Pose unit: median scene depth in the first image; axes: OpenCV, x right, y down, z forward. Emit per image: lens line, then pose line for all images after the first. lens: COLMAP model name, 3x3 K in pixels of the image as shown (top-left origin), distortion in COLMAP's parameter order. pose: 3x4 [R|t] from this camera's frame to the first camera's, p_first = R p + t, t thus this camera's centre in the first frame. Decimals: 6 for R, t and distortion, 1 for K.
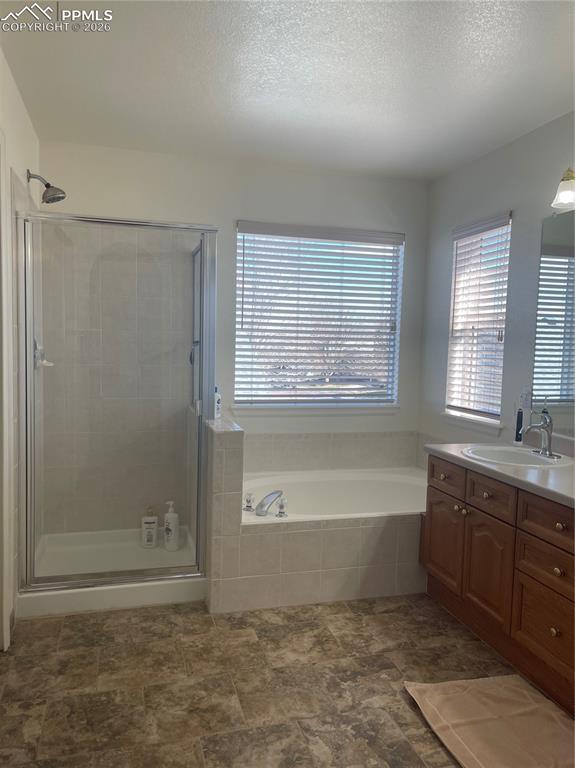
lens RADIAL K [[578.2, 0, 289.3], [0, 578.2, 386.5], [0, 0, 1]] dist [0.067372, -0.090176]
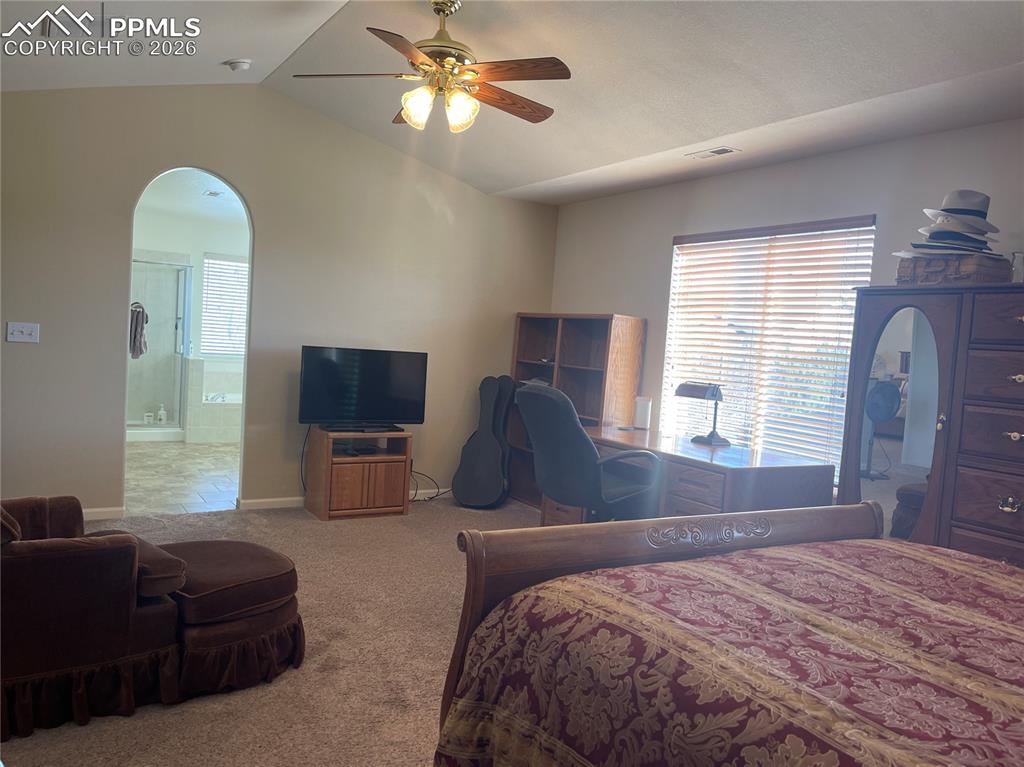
lens RADIAL K [[770.9, 0, 512.3], [0, 770.9, 383.5], [0, 0, 1]] dist [0.067372, -0.090176]
pose [[0.962110, 0.022165, 0.271759, 0.238470], [-0.022296, 0.999748, -0.002605, 0.143264], [-0.271749, -0.003552, 0.962362, -2.092325]]
